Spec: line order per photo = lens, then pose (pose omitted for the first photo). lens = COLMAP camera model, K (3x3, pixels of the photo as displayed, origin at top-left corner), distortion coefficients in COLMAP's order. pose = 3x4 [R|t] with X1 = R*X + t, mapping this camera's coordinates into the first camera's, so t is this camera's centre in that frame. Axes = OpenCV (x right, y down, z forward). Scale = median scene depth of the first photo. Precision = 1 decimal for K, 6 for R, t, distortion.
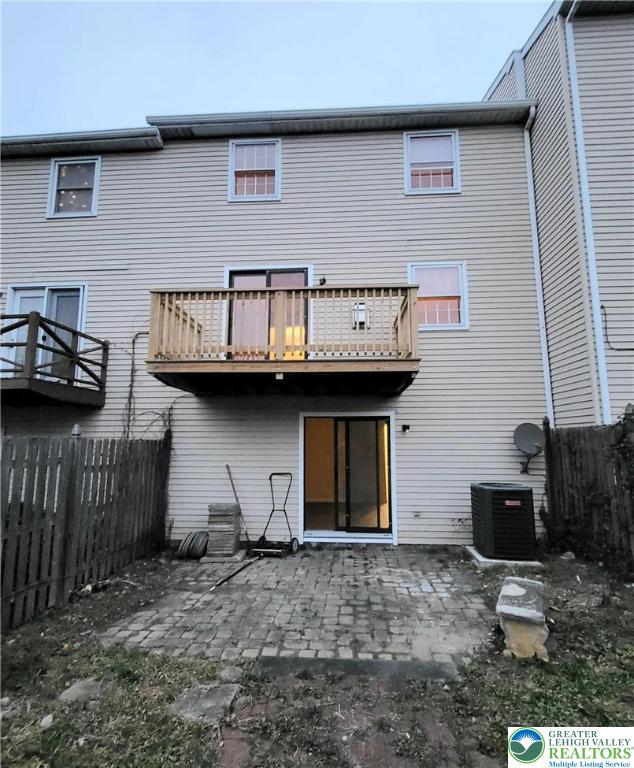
lens RADIAL K [[397.1, 0, 317.0], [0, 397.1, 384.0], [0, 0, 1]] dist [0.001210, 0.000212]
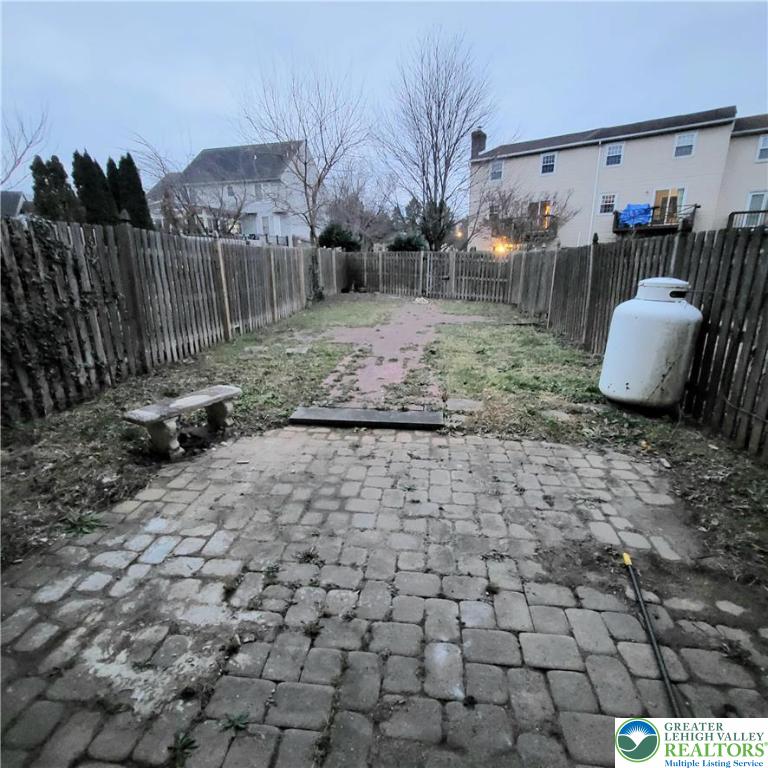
lens RADIAL K [[406.4, 0, 384.0], [0, 406.4, 384.0], [0, 0, 1]] dist [0.001120, -0.000690]
pose [[-0.999334, 0.004348, 0.036227, -0.008062], [0.009547, 0.989442, 0.144617, 0.268286], [-0.035215, 0.144867, -0.988824, 1.525878]]
